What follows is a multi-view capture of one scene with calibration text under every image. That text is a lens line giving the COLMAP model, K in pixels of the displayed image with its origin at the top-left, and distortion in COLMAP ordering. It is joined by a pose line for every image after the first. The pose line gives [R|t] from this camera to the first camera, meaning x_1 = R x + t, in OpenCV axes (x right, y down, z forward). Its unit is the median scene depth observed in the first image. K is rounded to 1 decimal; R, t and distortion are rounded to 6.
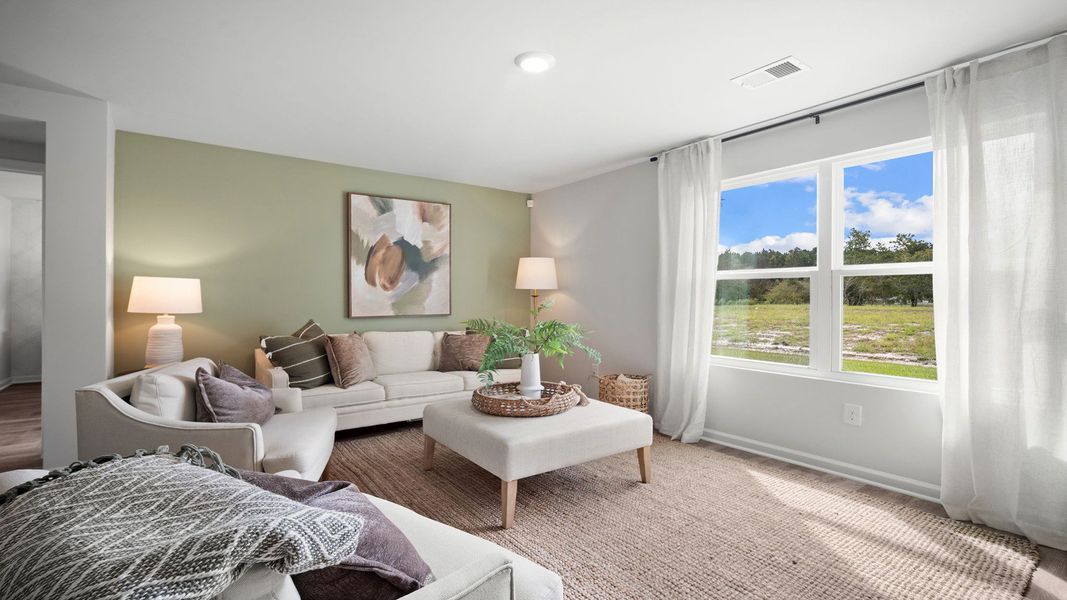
lens RADIAL K [[480.1, 0, 528.4], [0, 480.1, 302.8], [0, 0, 1]] dist [-0.004366, 0.000784]
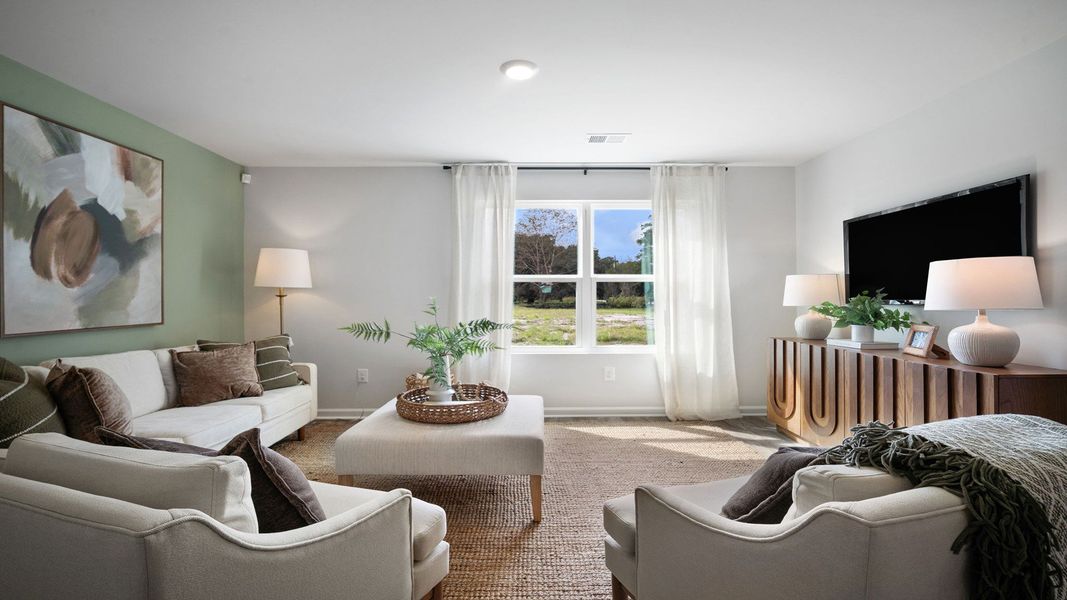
lens RADIAL K [[480.1, 0, 529.3], [0, 480.1, 295.5], [0, 0, 1]] dist [-0.004366, 0.000784]
pose [[0.585981, 0.000282, 0.810324, -0.440202], [0.013688, 0.999854, -0.010246, -0.000869], [-0.810209, 0.017096, 0.585892, 0.204812]]
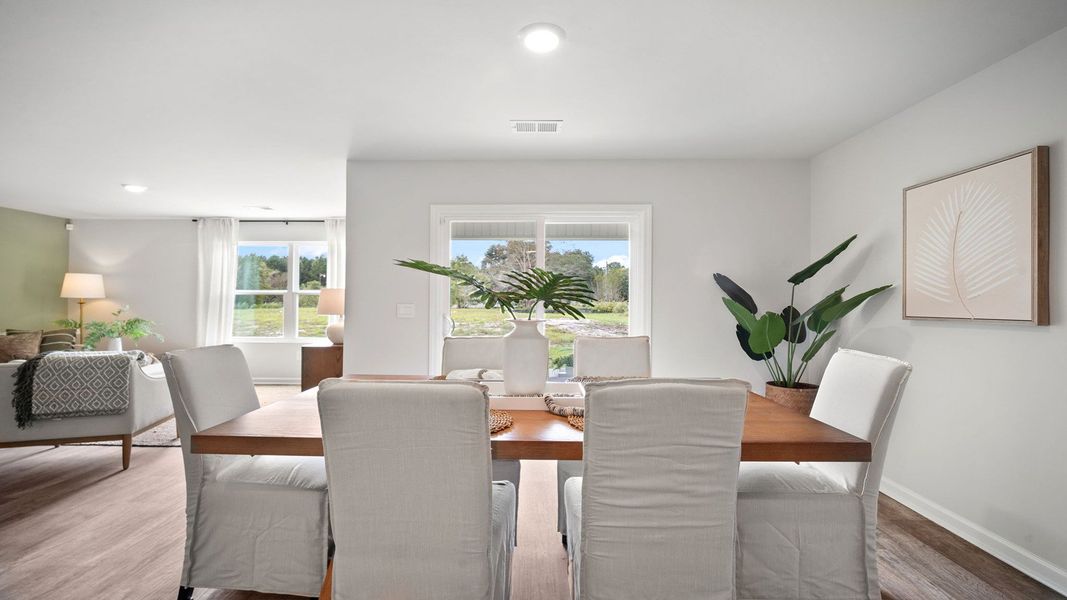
lens RADIAL K [[480.1, 0, 536.7], [0, 480.1, 291.7], [0, 0, 1]] dist [-0.004366, 0.000784]
pose [[0.600676, 0.016197, 0.799329, -0.308034], [0.007488, 0.999637, -0.025883, -0.002197], [-0.799458, 0.021533, 0.600336, -0.825630]]
